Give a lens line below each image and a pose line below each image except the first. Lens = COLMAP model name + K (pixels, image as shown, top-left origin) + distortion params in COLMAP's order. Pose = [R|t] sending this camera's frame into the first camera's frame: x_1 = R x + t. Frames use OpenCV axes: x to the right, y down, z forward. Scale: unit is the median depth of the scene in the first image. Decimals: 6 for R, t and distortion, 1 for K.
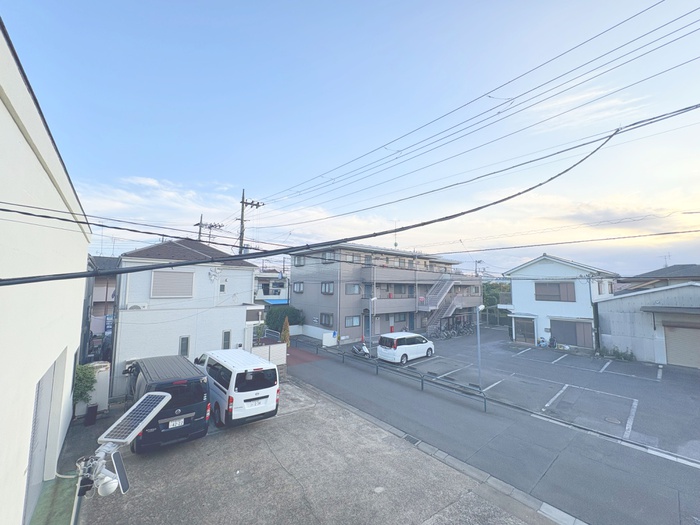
lens RADIAL K [[279.0, 0, 347.4], [0, 279.0, 261.5], [0, 0, 1]] dist [-0.000471, 0.000024]
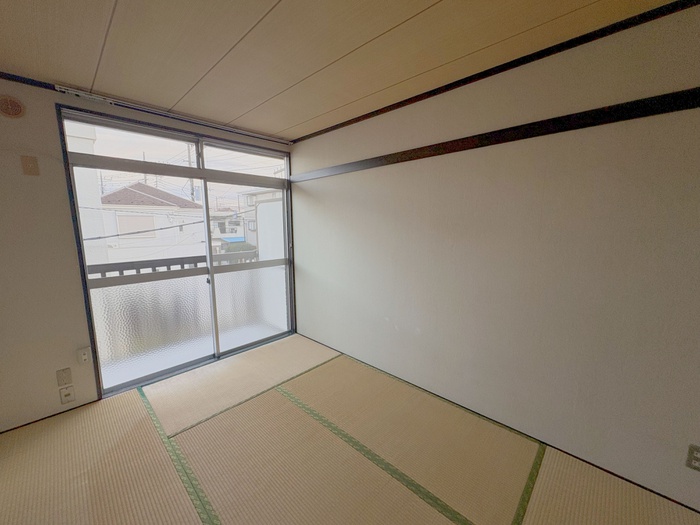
lens RADIAL K [[279.0, 0, 350.2], [0, 279.0, 261.9], [0, 0, 1]] dist [-0.000471, 0.000024]
pose [[0.989817, -0.033659, 0.138312, 0.049044], [0.001390, 0.973882, 0.227051, -0.018649], [-0.142341, -0.224546, 0.964011, -0.150843]]
